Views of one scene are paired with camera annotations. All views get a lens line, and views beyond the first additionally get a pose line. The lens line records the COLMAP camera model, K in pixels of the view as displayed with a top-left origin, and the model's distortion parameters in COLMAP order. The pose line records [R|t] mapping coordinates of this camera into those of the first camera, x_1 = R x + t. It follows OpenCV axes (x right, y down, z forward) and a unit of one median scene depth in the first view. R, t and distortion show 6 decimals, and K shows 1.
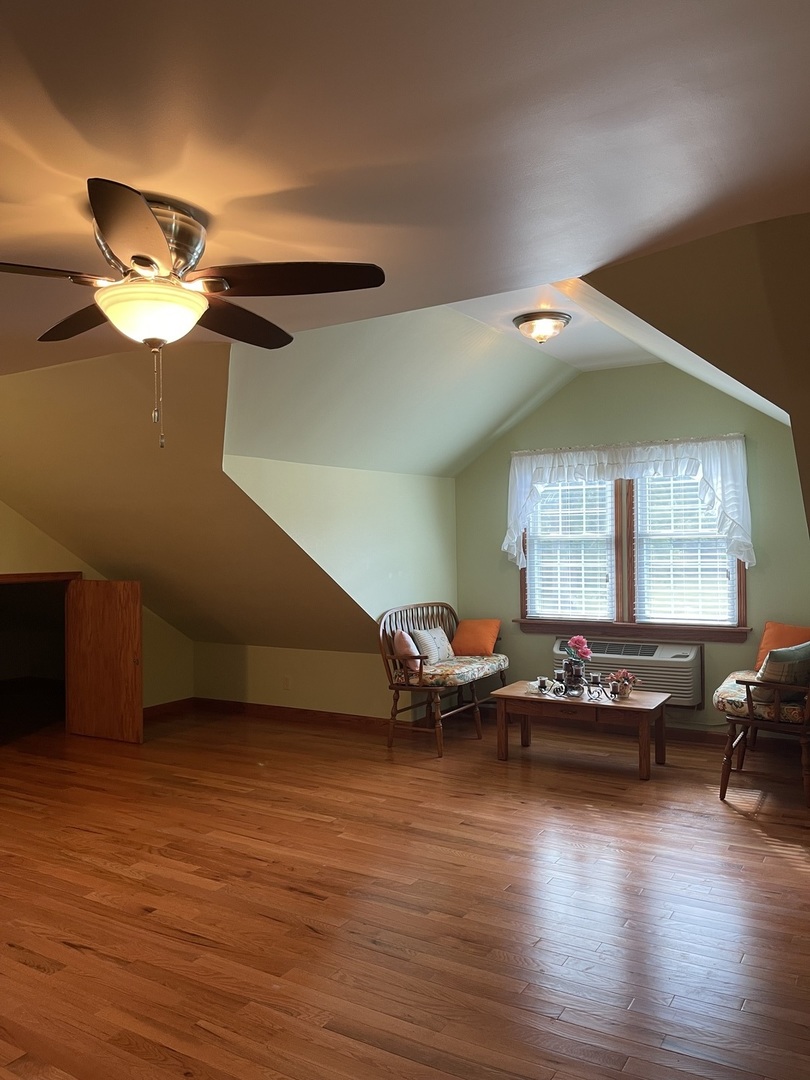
lens RADIAL K [[814.8, 0, 403.2], [0, 814.8, 544.2], [0, 0, 1]] dist [0.033016, -0.015927]
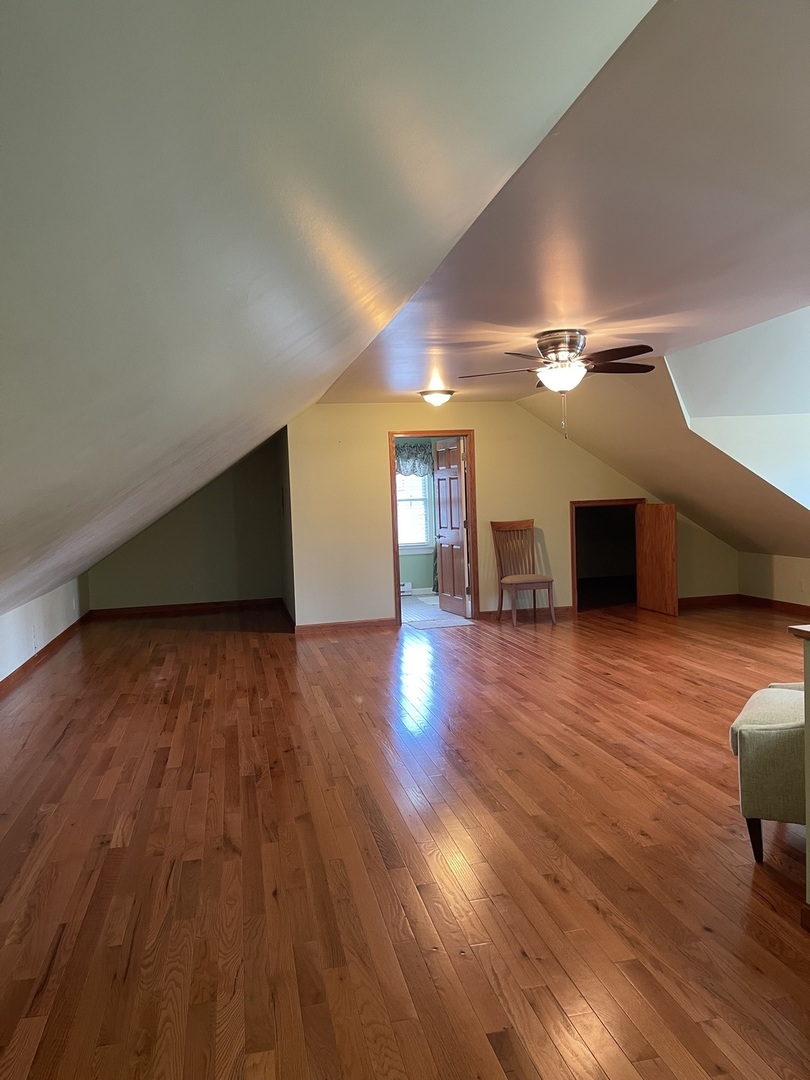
lens RADIAL K [[814.8, 0, 404.5], [0, 814.8, 538.7], [0, 0, 1]] dist [0.033016, -0.015927]
pose [[0.688260, 0.022992, -0.725100, 0.397233], [0.034071, 0.997370, 0.063965, -0.002182], [0.724664, -0.068730, 0.685667, -0.334286]]
